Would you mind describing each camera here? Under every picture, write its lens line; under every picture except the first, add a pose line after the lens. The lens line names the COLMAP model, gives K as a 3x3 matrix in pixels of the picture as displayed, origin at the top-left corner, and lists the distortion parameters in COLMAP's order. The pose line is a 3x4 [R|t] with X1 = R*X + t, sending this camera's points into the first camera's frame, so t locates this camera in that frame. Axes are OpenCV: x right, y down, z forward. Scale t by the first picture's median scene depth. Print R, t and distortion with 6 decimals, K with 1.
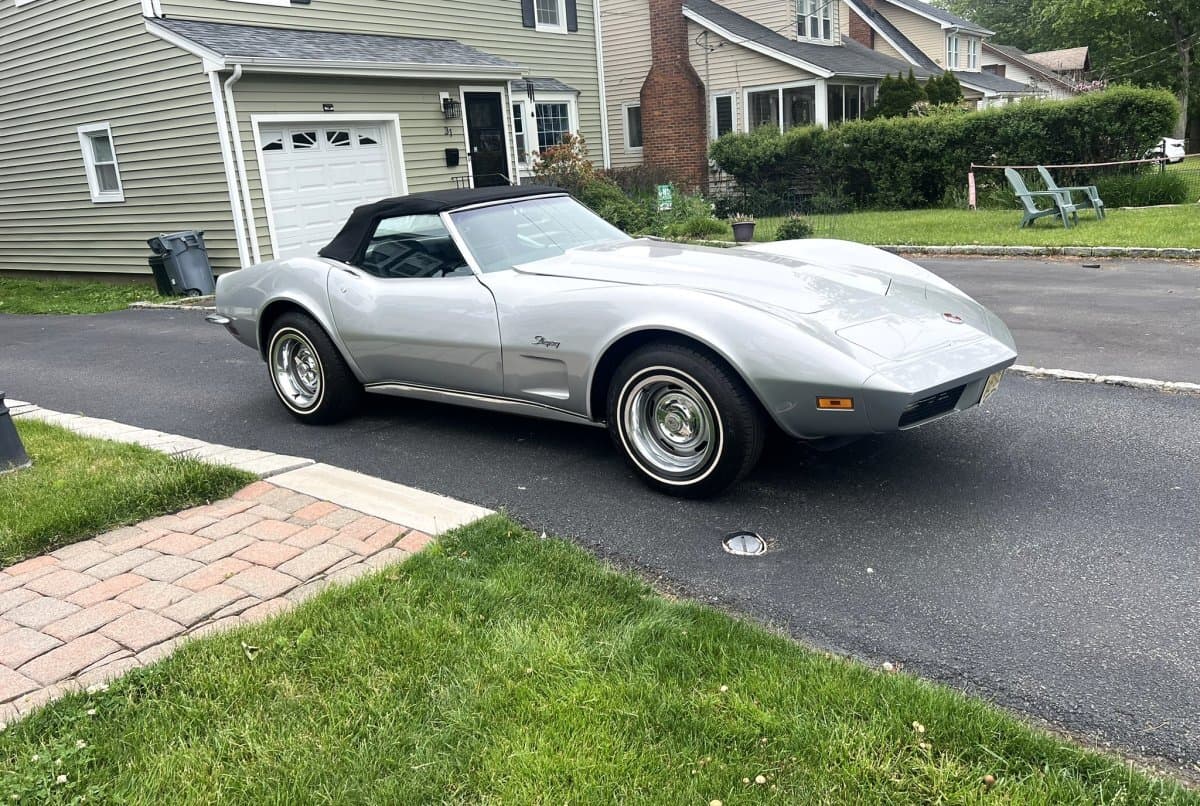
lens RADIAL K [[874.4, 0, 600.0], [0, 874.4, 403.0], [0, 0, 1]] dist [-0.000325, -0.005537]
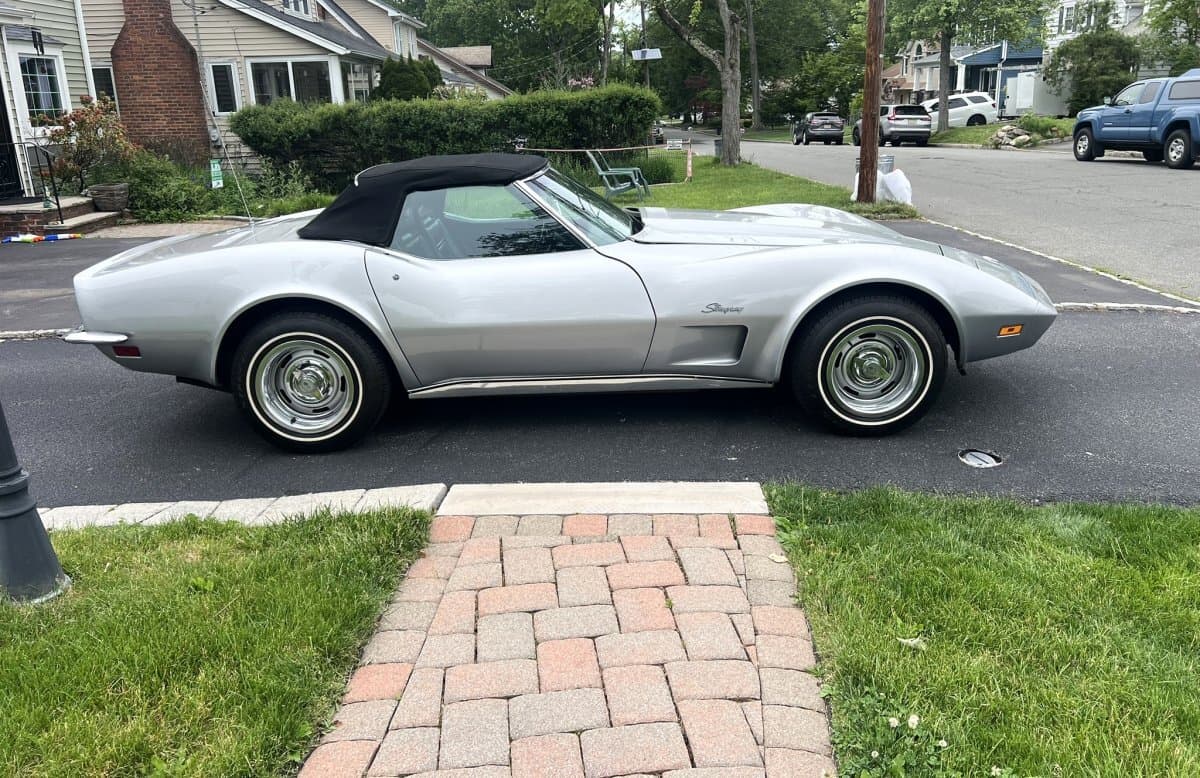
lens RADIAL K [[863.1, 0, 600.0], [0, 863.1, 389.0], [0, 0, 1]] dist [0.002408, -0.001121]
pose [[0.799932, -0.136655, 0.584324, -0.170605], [0.131570, 0.989973, 0.051407, -0.011228], [-0.585490, 0.035757, 0.809891, 0.064056]]
